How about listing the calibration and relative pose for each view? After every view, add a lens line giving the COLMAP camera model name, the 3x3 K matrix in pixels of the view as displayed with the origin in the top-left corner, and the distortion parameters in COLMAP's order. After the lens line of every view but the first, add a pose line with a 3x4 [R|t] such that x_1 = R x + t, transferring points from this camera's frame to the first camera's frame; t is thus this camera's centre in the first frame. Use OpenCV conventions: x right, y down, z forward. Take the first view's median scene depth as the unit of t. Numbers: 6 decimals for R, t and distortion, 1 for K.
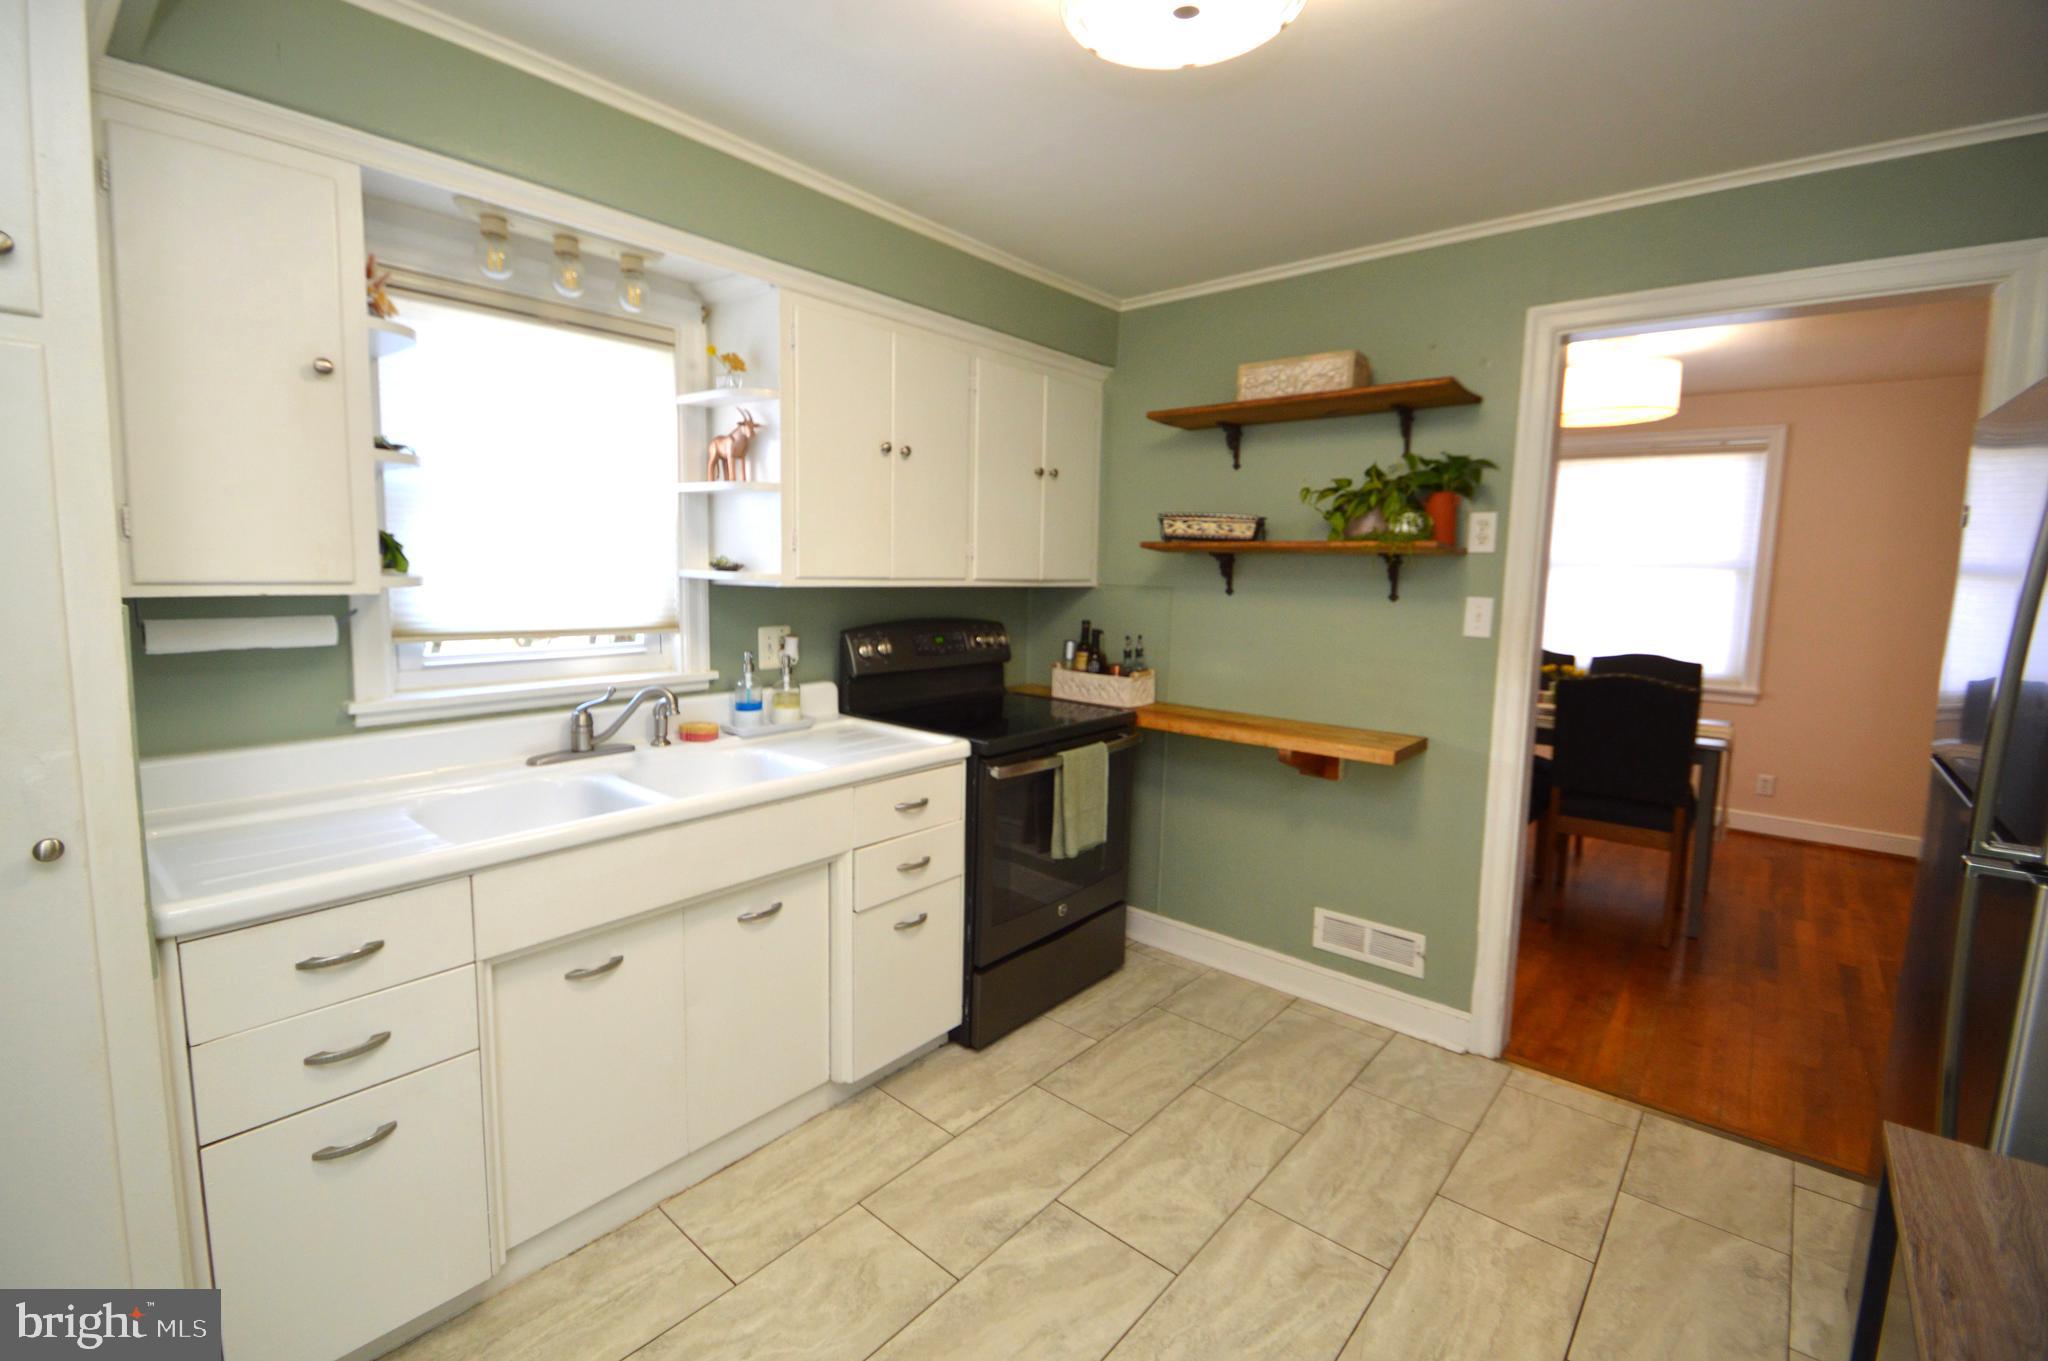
lens RADIAL K [[901.4, 0, 985.8], [0, 901.4, 661.3], [0, 0, 1]] dist [0.020154, -0.022435]
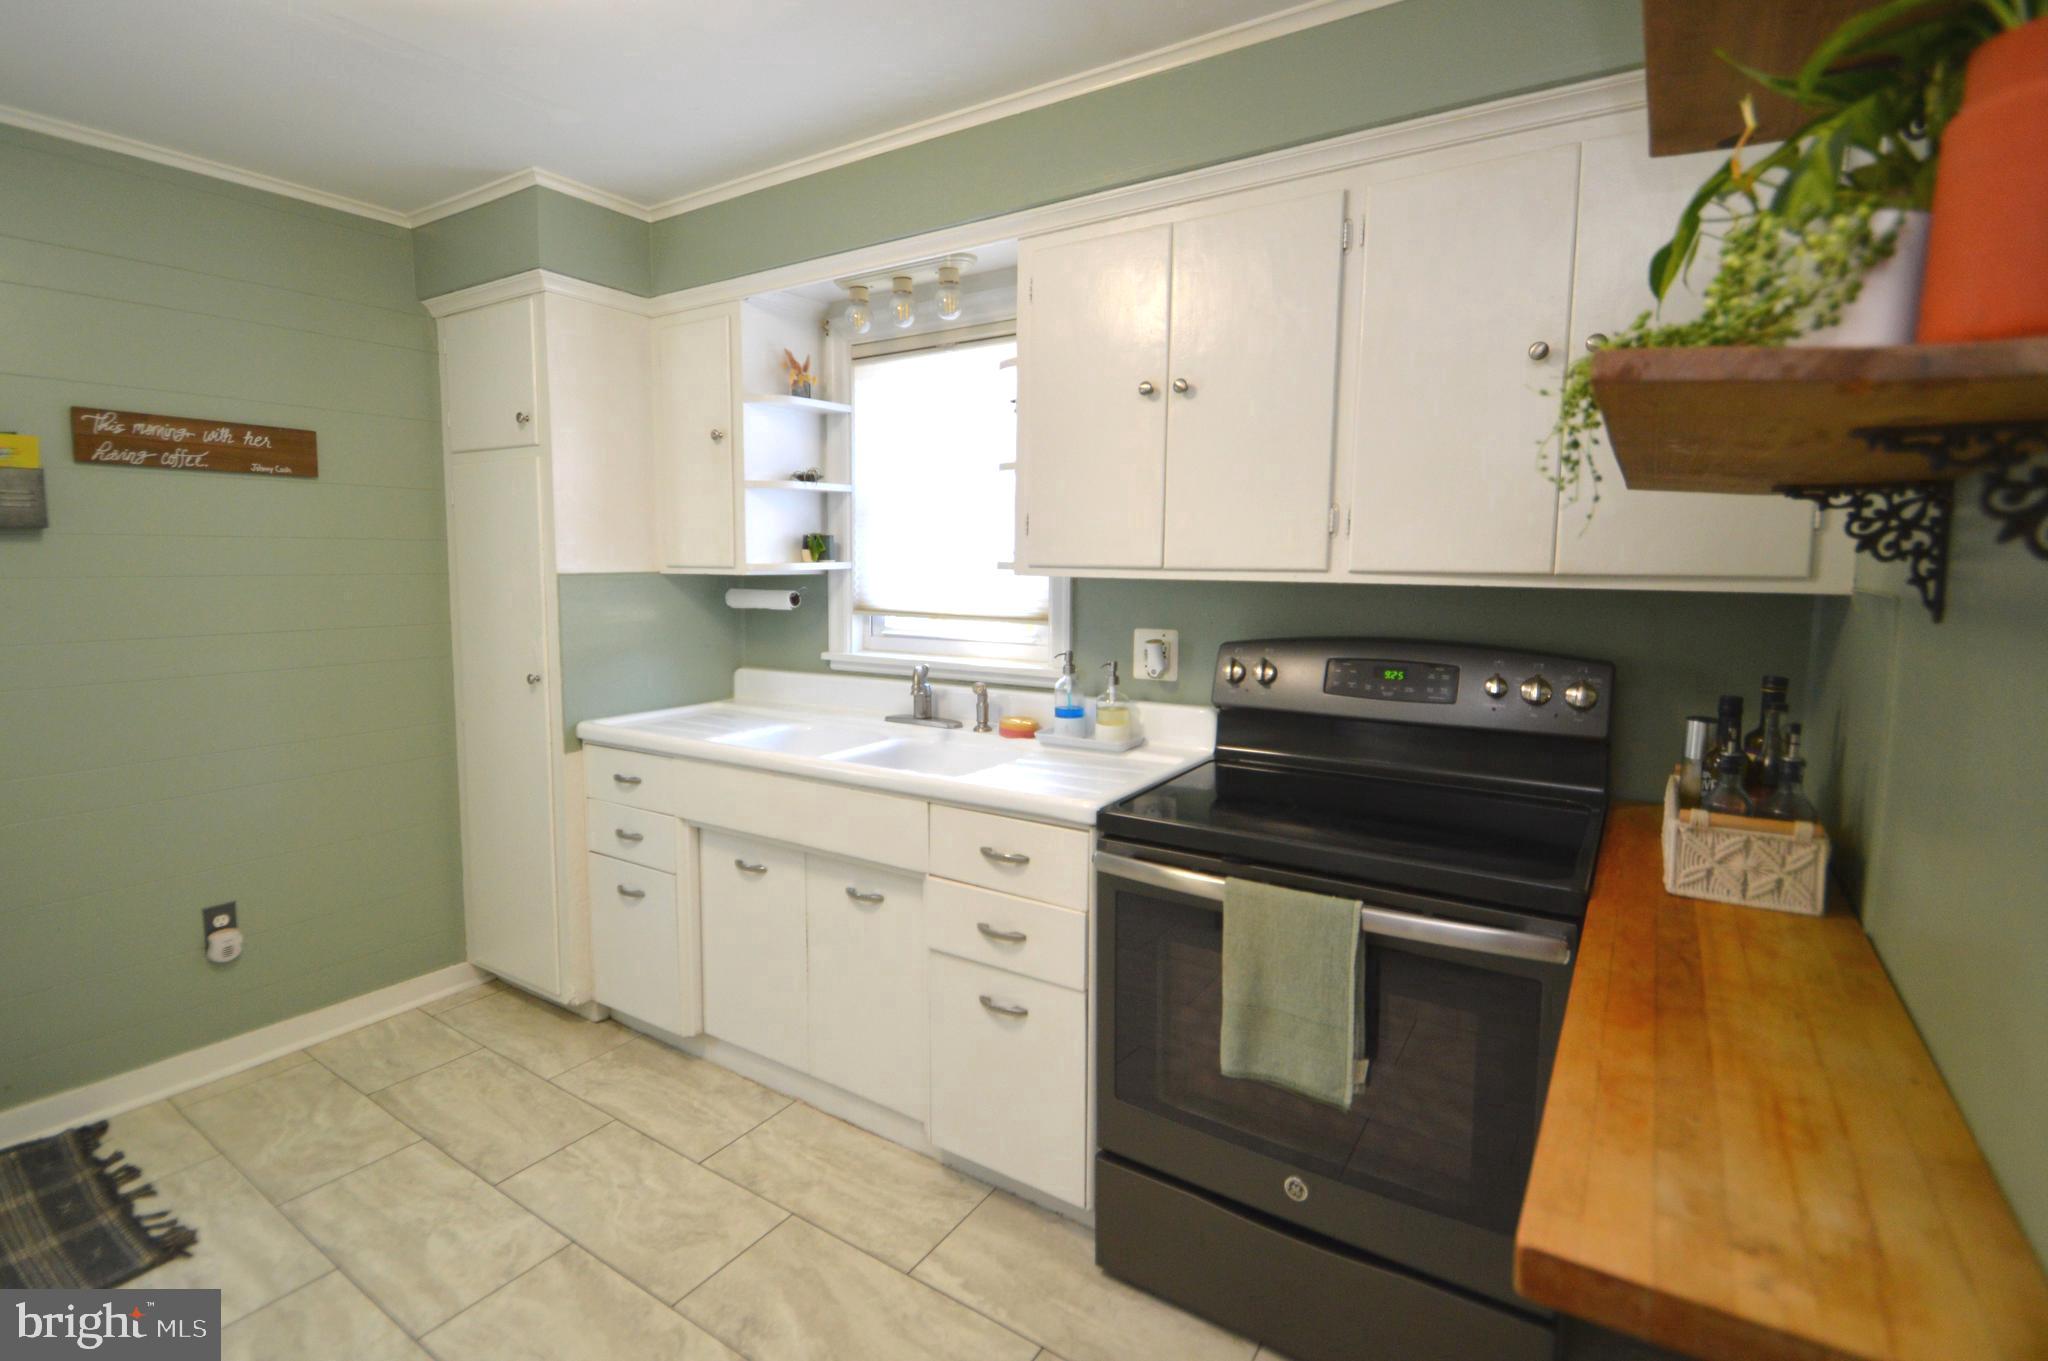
lens RADIAL K [[968.5, 0, 973.0], [0, 968.5, 657.1], [0, 0, 1]] dist [0.024532, -0.021473]
pose [[0.117371, 0.080339, -0.989833, 0.712280], [-0.108410, 0.991802, 0.067643, -0.062782], [0.987153, 0.099369, 0.125119, 0.834835]]
